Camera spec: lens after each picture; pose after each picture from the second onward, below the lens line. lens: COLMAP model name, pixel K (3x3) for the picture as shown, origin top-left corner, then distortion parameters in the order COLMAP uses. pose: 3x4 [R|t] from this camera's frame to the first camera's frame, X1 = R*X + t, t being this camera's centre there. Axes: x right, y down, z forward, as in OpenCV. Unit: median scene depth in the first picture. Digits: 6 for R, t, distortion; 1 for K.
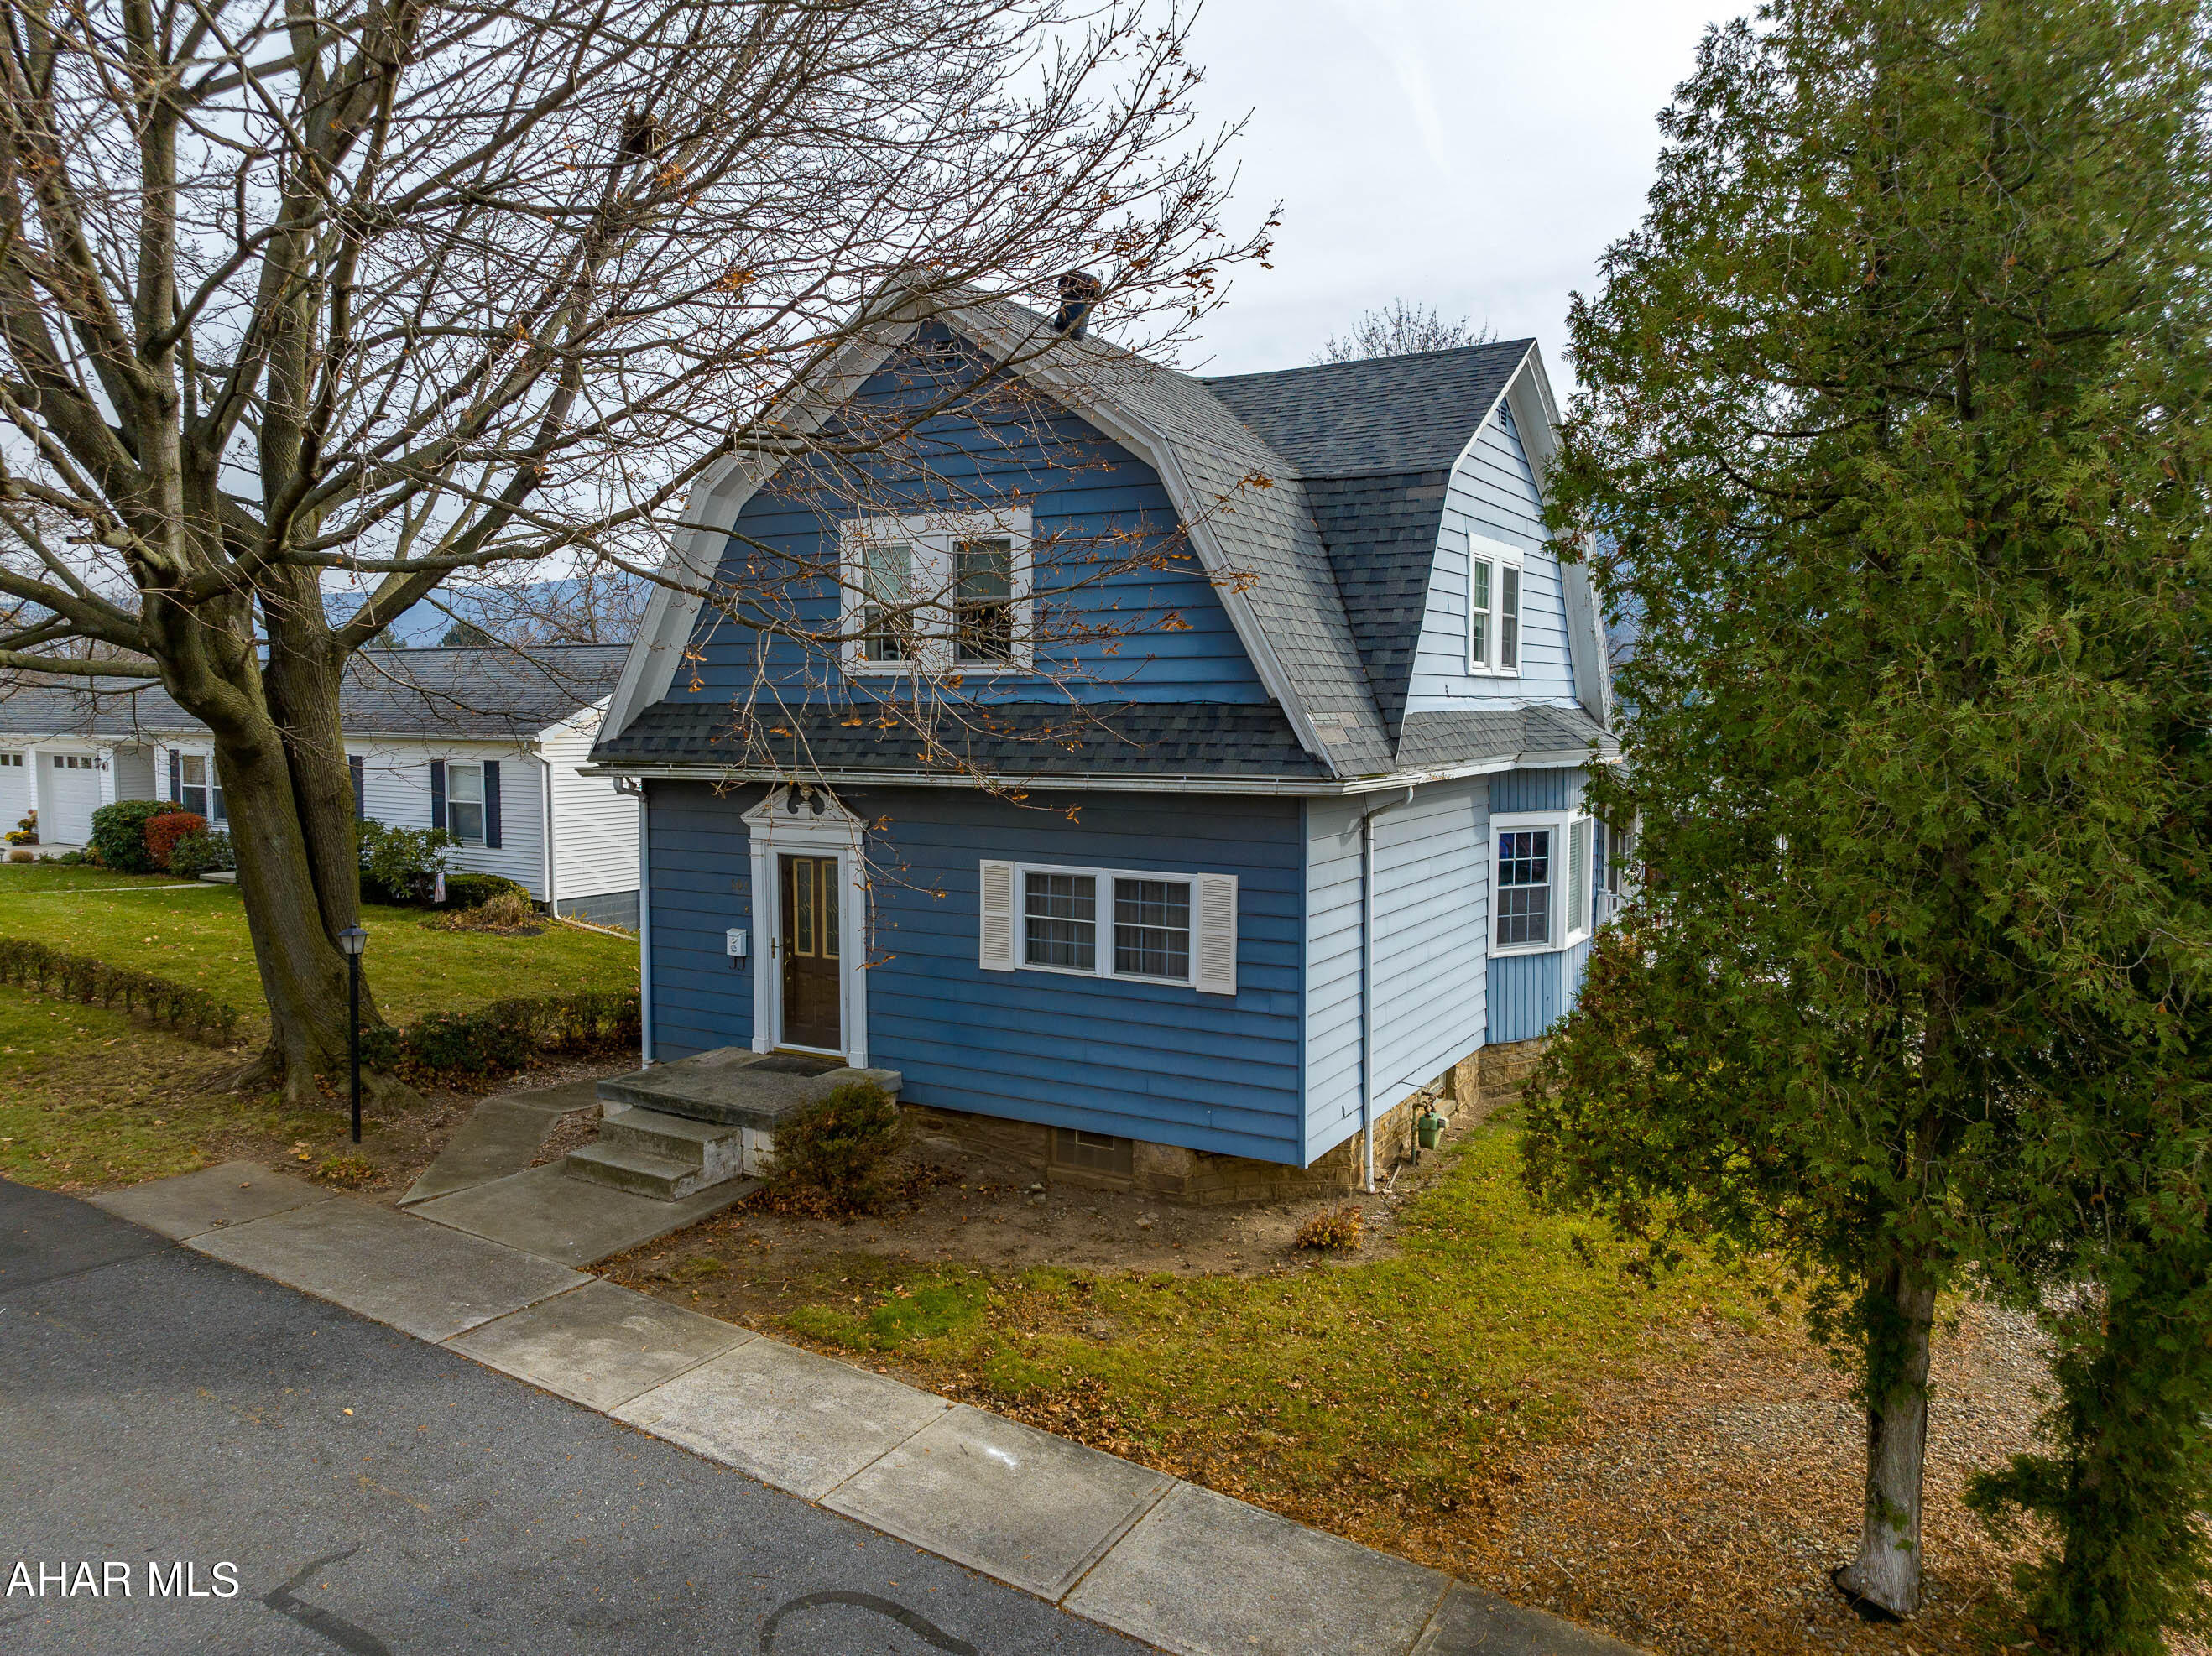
lens RADIAL K [[1552.9, 0, 1106.0], [0, 1552.9, 828.0], [0, 0, 1]] dist [0.000161, -0.091009]
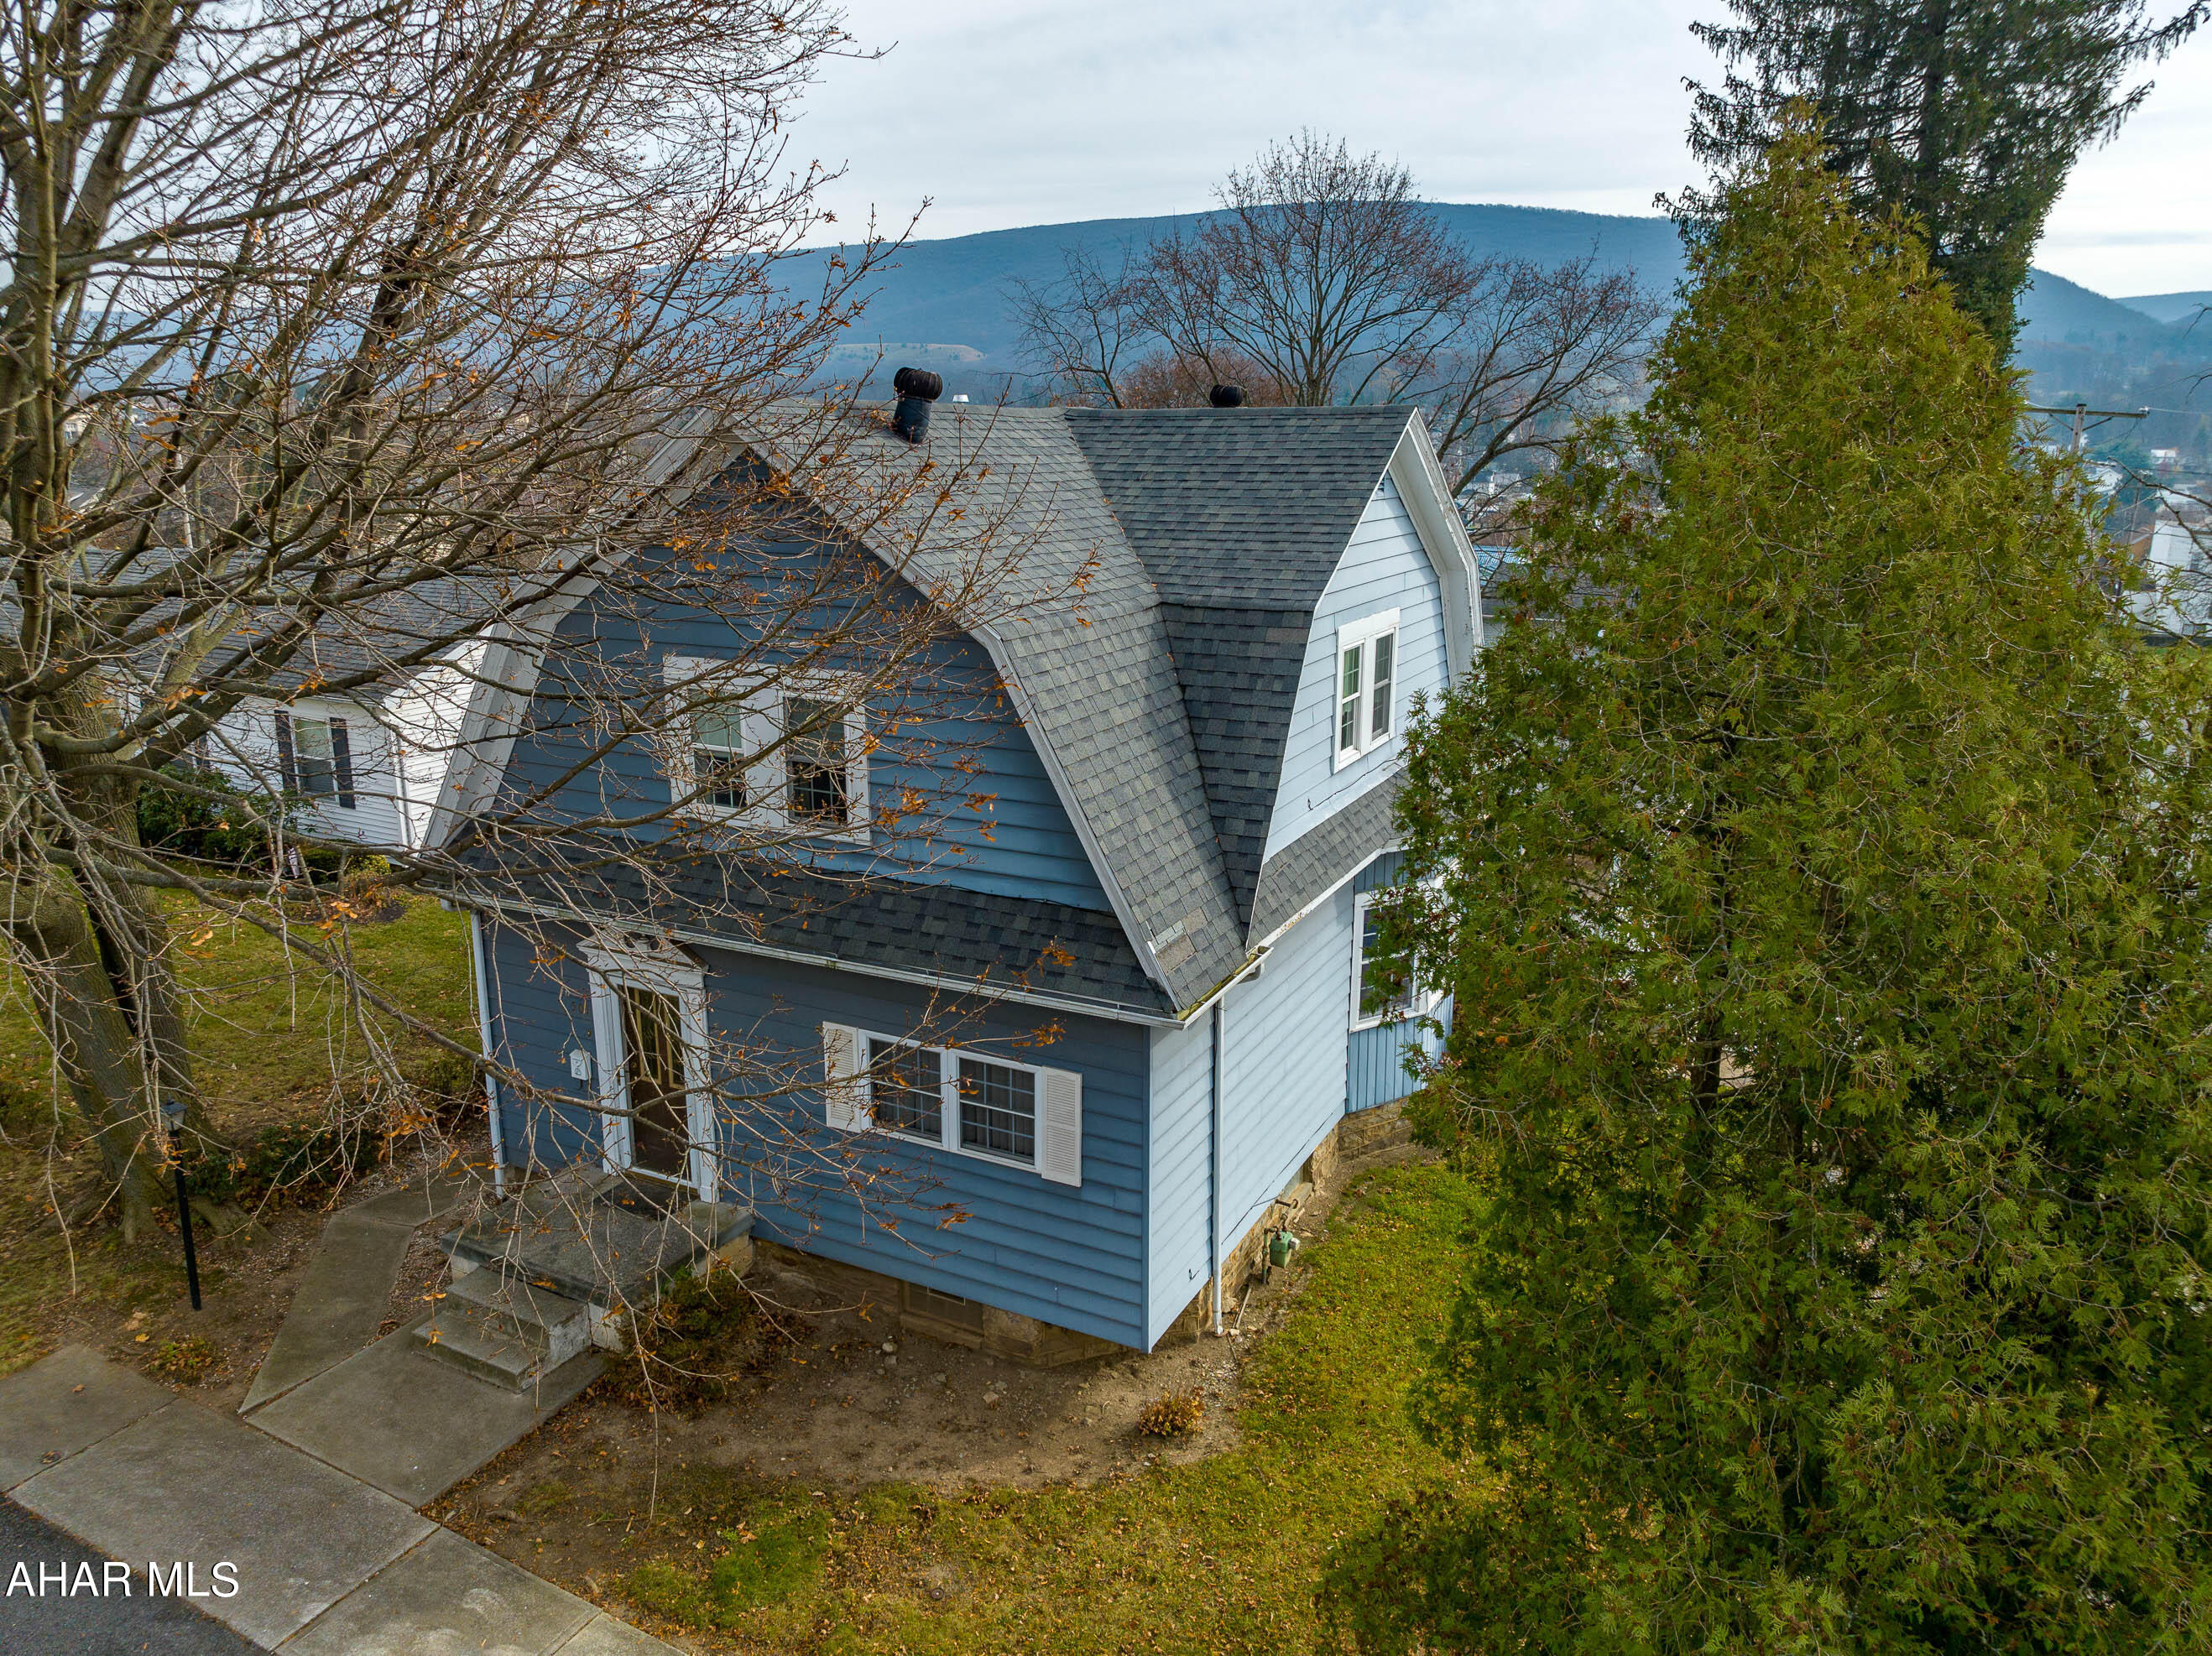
lens RADIAL K [[1557.4, 0, 1110.8], [0, 1557.4, 819.9], [0, 0, 1]] dist [-0.039669, 0.003824]
pose [[0.998336, -0.009410, 0.056887, 0.046193], [-0.000169, 0.986111, 0.166090, -0.275692], [-0.057660, -0.165823, 0.984468, 0.056267]]
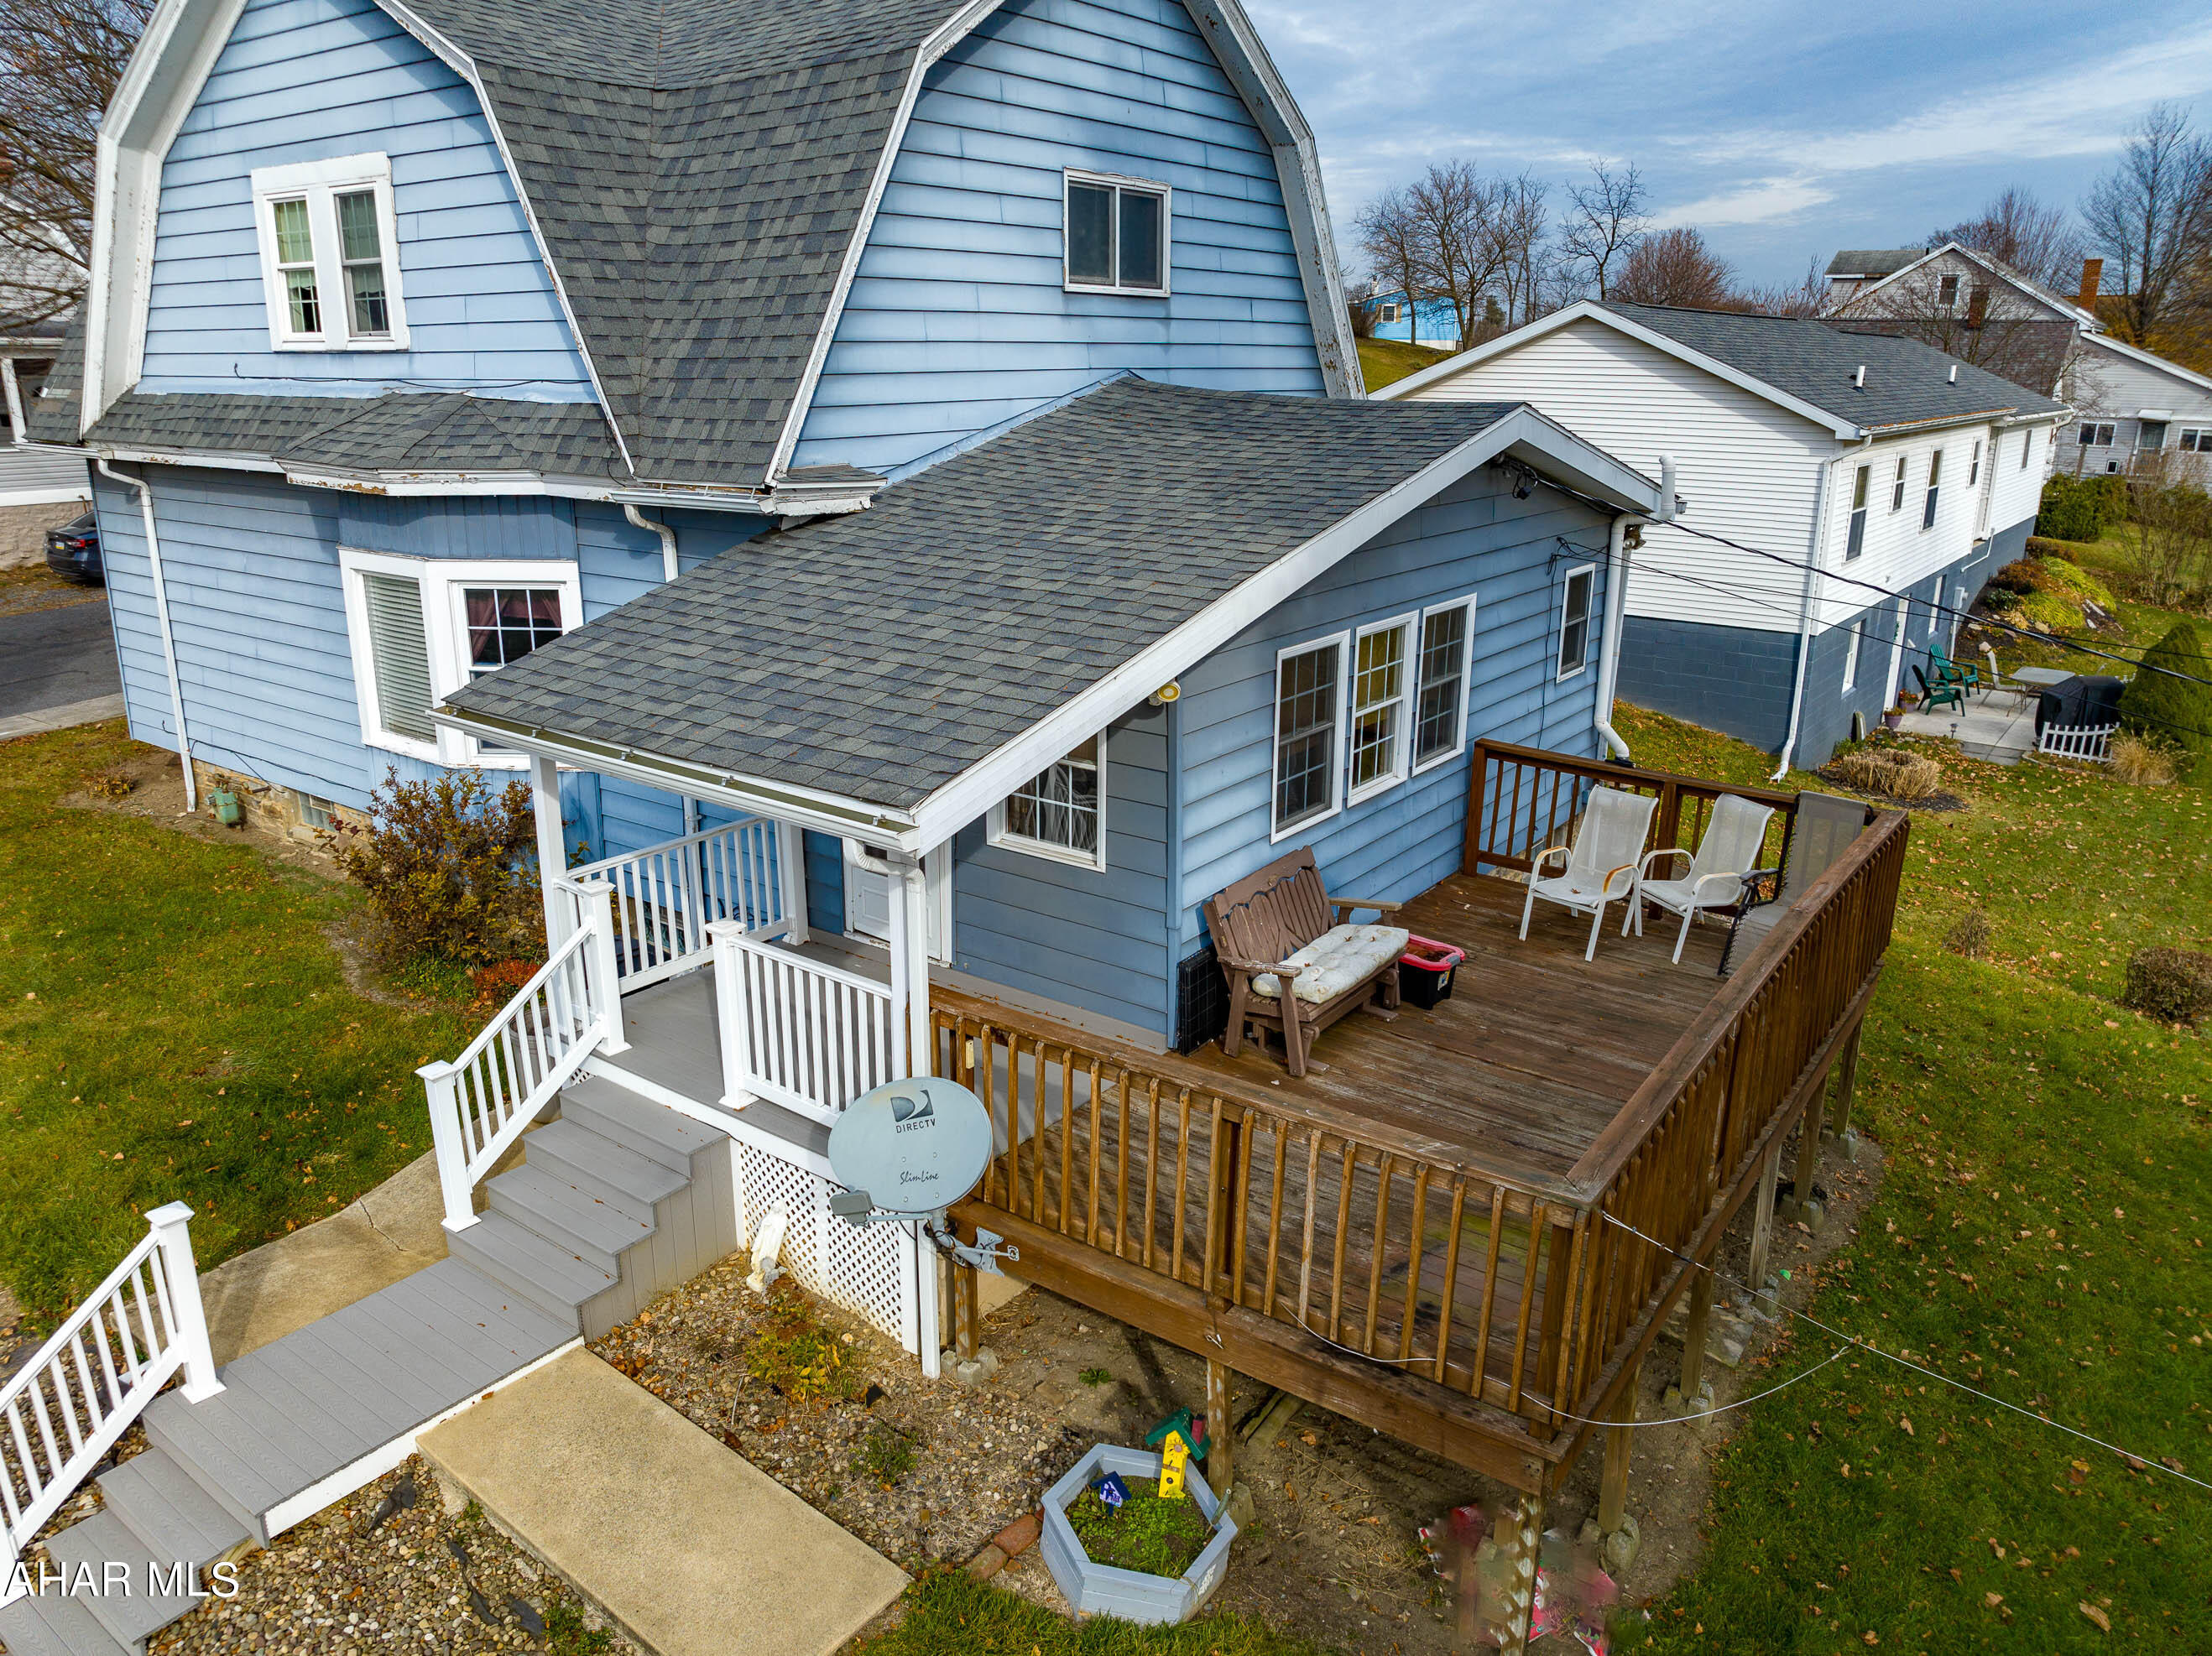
lens RADIAL K [[1557.4, 0, 1110.8], [0, 1557.4, 819.9], [0, 0, 1]] dist [-0.039669, 0.003824]
pose [[-0.107827, 0.284977, -0.952450, 1.240410], [-0.082964, 0.952115, 0.294269, -0.164772], [0.990702, 0.110749, -0.079021, 1.827242]]
